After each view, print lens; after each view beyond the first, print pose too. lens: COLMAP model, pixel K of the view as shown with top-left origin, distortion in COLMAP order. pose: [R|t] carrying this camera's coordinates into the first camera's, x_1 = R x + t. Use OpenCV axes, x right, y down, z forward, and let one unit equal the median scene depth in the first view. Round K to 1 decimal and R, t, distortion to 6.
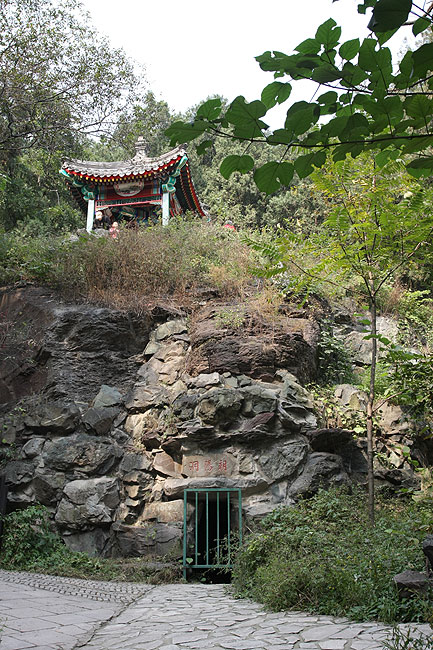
lens RADIAL K [[659.7, 0, 216.5], [0, 659.7, 325.0], [0, 0, 1]] dist [-0.058924, 0.011424]
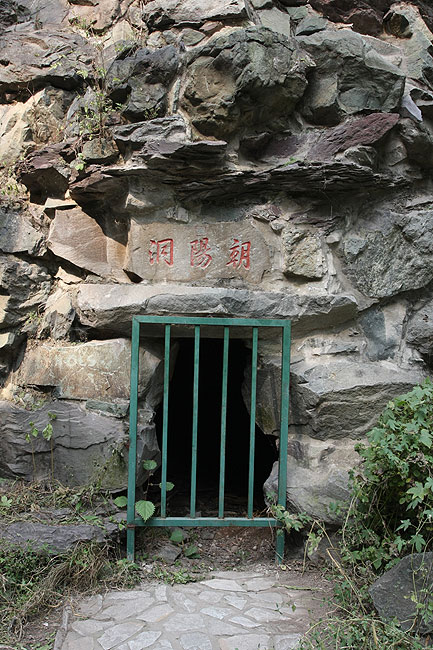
lens RADIAL K [[659.7, 0, 216.5], [0, 659.7, 325.0], [0, 0, 1]] dist [-0.058924, 0.011424]
pose [[0.992717, 0.034081, 0.115547, -0.044446], [-0.074286, 0.928263, 0.364430, 0.117725], [-0.094838, -0.370360, 0.924034, 0.648574]]
